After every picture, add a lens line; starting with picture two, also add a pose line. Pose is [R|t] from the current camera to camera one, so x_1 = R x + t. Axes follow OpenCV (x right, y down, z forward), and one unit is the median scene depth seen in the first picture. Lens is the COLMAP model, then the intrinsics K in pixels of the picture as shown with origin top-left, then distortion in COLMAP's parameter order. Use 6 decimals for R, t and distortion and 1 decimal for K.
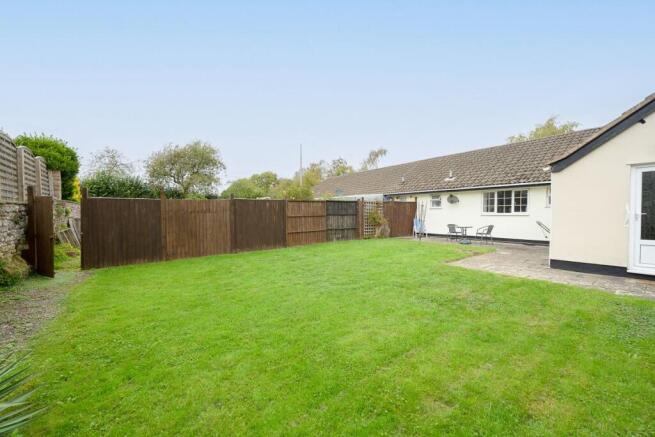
lens RADIAL K [[261.4, 0, 327.5], [0, 261.4, 218.5], [0, 0, 1]] dist [-0.003556, -0.000173]
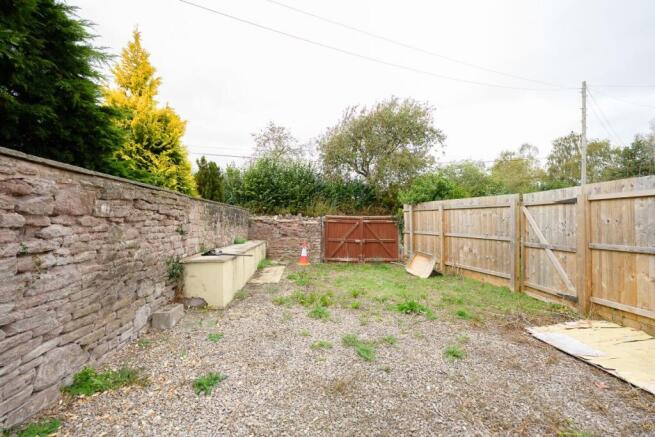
lens RADIAL K [[261.4, 0, 329.6], [0, 261.4, 218.5], [0, 0, 1]] dist [-0.003556, -0.000173]
pose [[0.870470, -0.000396, -0.492221, -0.529274], [-0.015802, 0.999462, -0.028749, -0.016627], [0.491968, 0.032803, 0.869995, 0.679842]]
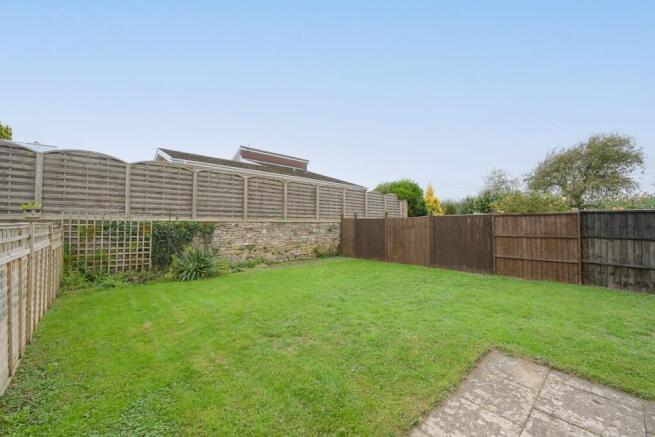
lens RADIAL K [[261.4, 0, 326.0], [0, 261.4, 220.0], [0, 0, 1]] dist [-0.003556, -0.000173]
pose [[0.089019, -0.007182, -0.996004, 0.318133], [-0.031955, 0.999439, -0.010063, -0.017033], [0.995517, 0.032723, 0.088739, 0.233811]]
